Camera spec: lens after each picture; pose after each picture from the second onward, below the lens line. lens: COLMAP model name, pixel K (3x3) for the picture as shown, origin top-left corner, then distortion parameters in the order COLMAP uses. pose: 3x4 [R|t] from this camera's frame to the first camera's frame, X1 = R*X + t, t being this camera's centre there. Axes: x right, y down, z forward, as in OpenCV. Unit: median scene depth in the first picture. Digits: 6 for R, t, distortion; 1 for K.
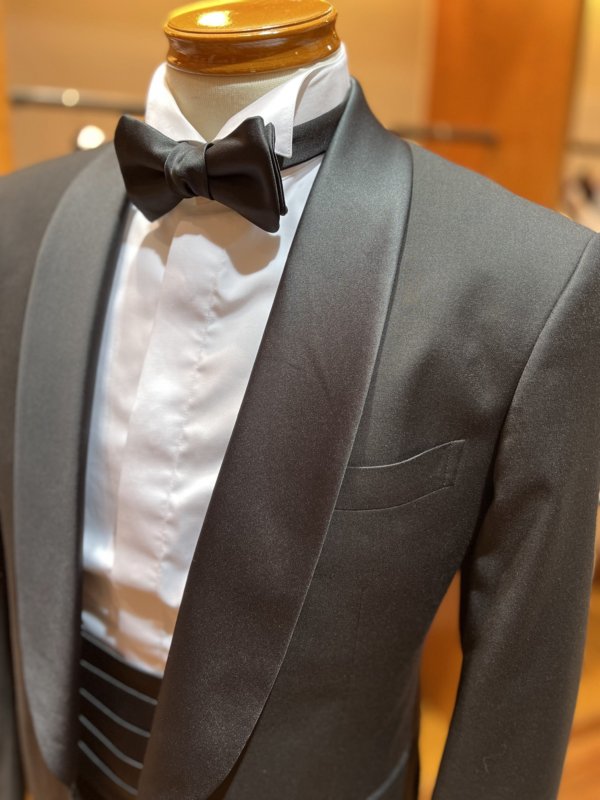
lens RADIAL K [[603.0, 0, 298.4], [0, 603.0, 407.1], [0, 0, 1]] dist [0.013556, -0.007839]
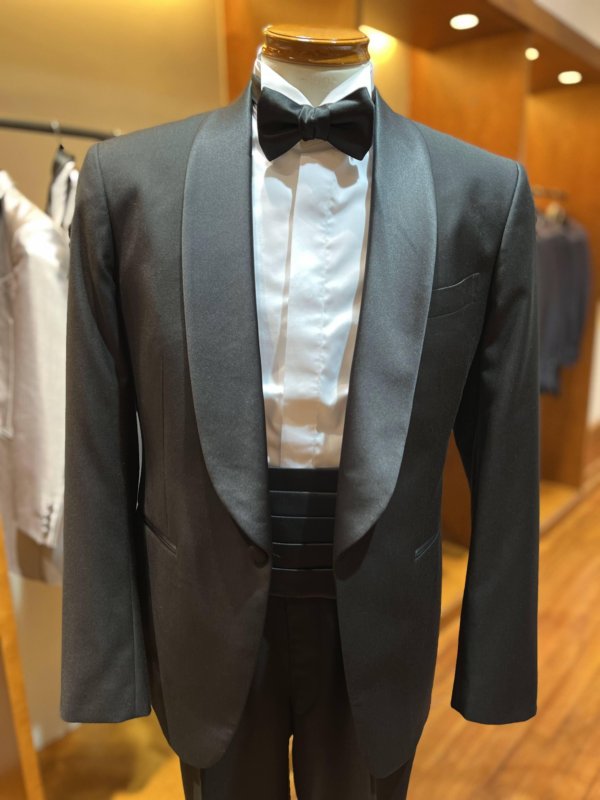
lens RADIAL K [[603.0, 0, 291.4], [0, 603.0, 400.1], [0, 0, 1]] dist [0.013556, -0.007839]
pose [[0.921104, -0.154424, 0.357379, -0.879009], [0.172365, 0.984856, -0.018694, 0.343779], [-0.349080, 0.078818, 0.933772, -0.411732]]
